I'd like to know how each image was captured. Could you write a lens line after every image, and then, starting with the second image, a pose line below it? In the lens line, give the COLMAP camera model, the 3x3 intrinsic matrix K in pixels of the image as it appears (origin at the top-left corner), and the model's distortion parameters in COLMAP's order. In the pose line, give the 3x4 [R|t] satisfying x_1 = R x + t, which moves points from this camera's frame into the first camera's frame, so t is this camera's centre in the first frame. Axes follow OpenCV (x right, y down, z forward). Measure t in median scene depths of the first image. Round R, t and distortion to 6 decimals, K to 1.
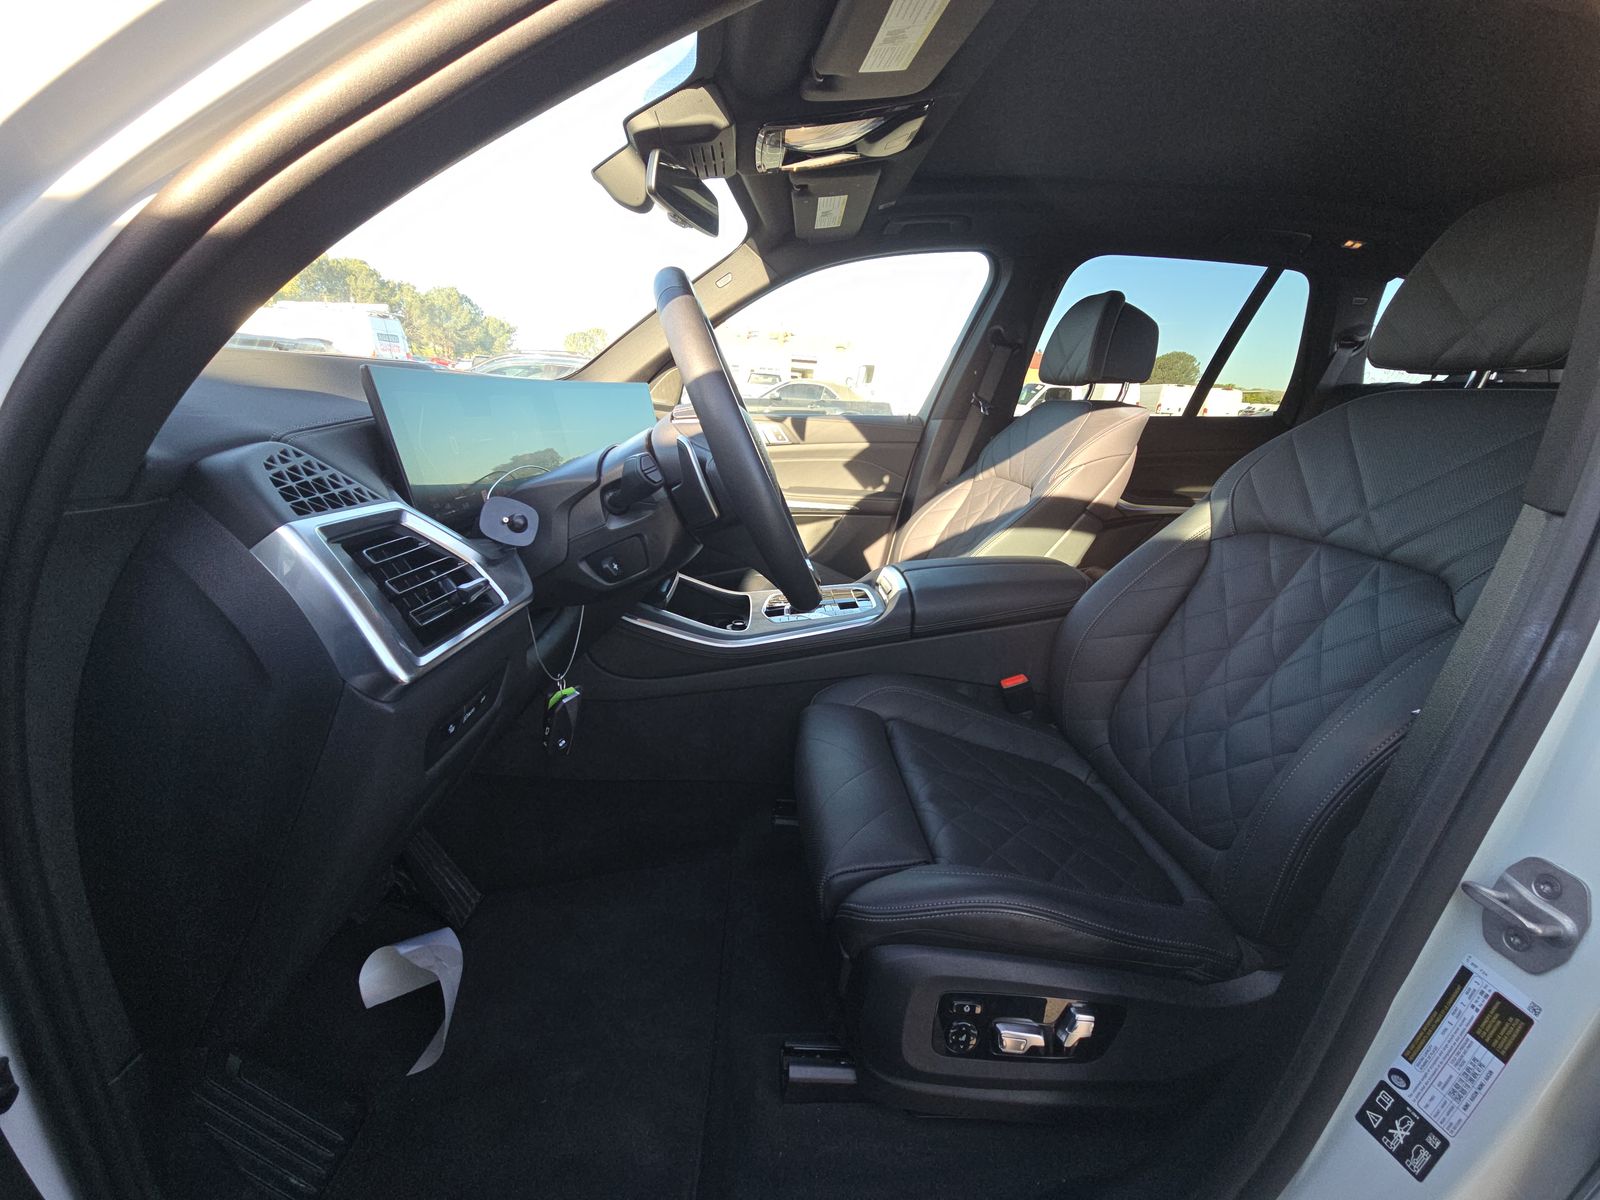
lens RADIAL K [[646.4, 0, 804.5], [0, 646.4, 600.8], [0, 0, 1]] dist [0.000652, -0.000324]
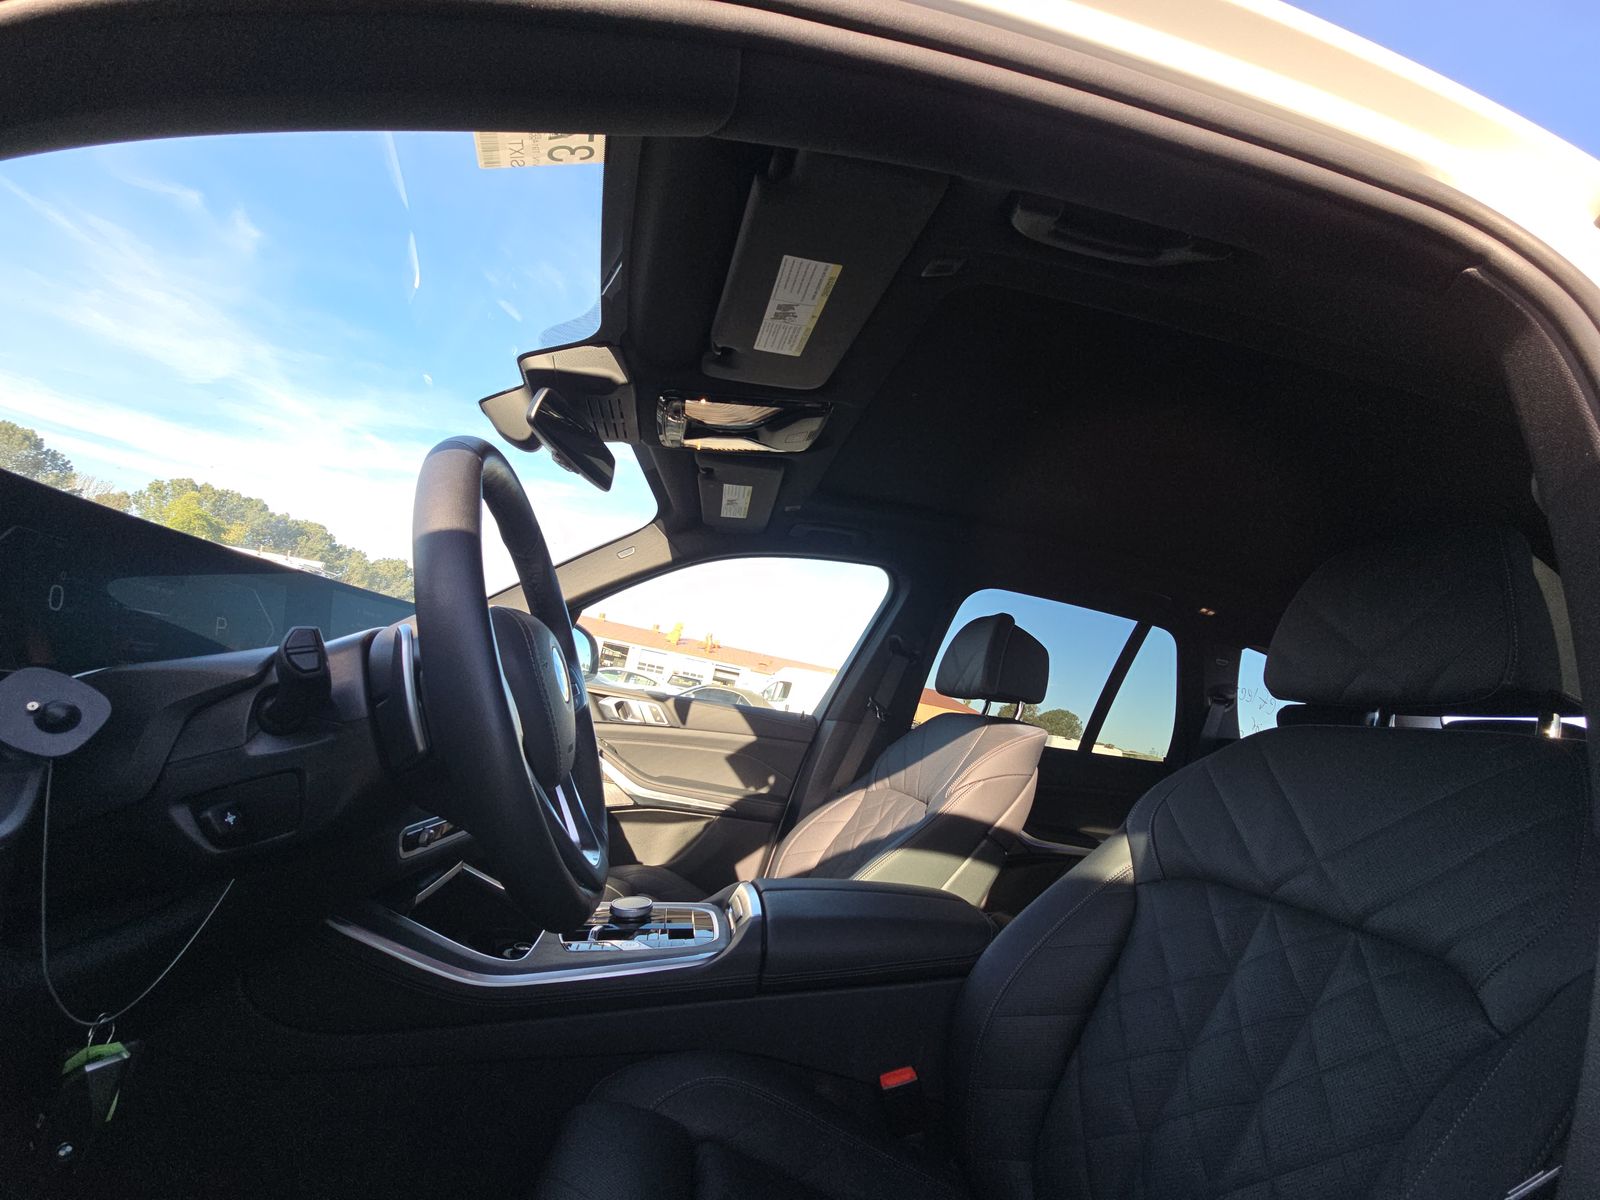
lens RADIAL K [[646.4, 0, 807.7], [0, 646.4, 602.7], [0, 0, 1]] dist [0.000652, -0.000324]
pose [[0.983540, 0.147461, 0.104422, 0.075991], [-0.083924, 0.884605, -0.458728, -0.000512], [-0.160017, 0.442414, 0.882420, 0.165534]]
